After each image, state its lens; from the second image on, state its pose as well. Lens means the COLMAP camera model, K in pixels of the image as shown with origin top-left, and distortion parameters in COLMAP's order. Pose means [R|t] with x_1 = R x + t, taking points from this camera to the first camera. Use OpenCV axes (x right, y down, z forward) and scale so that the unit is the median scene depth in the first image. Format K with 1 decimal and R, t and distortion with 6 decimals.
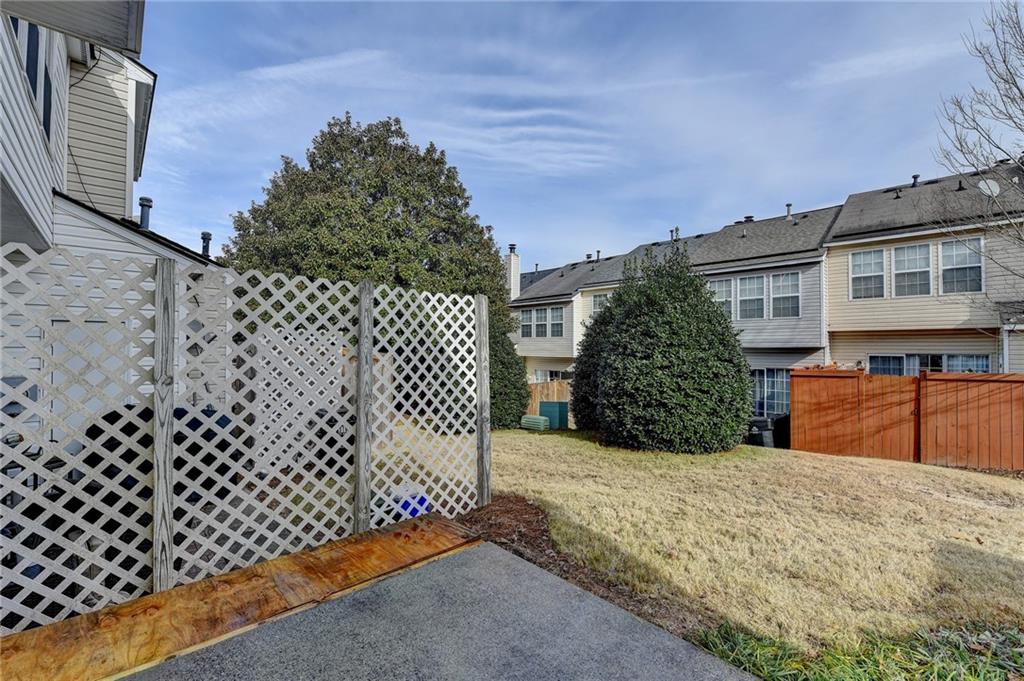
lens RADIAL K [[421.1, 0, 509.8], [0, 421.1, 343.9], [0, 0, 1]] dist [-0.010894, -0.003249]
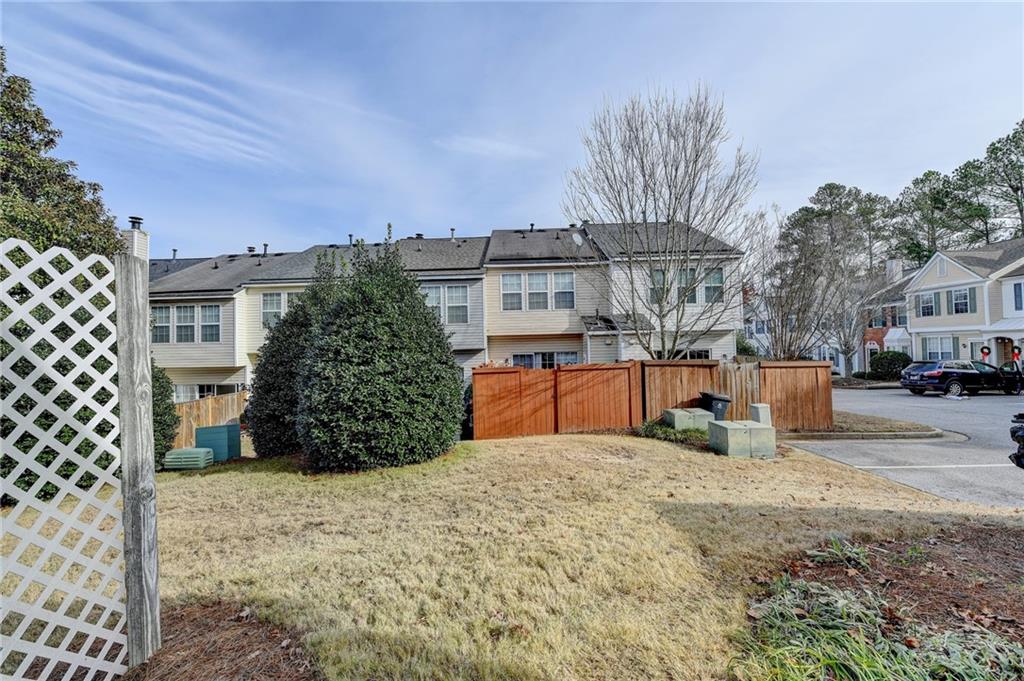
lens RADIAL K [[408.4, 0, 511.9], [0, 408.4, 338.6], [0, 0, 1]] dist [-0.001610, -0.008200]
pose [[0.722044, -0.000487, 0.691847, -0.035568], [0.017290, 0.999700, -0.017341, 0.001111], [-0.691631, 0.024483, 0.721836, 0.146331]]
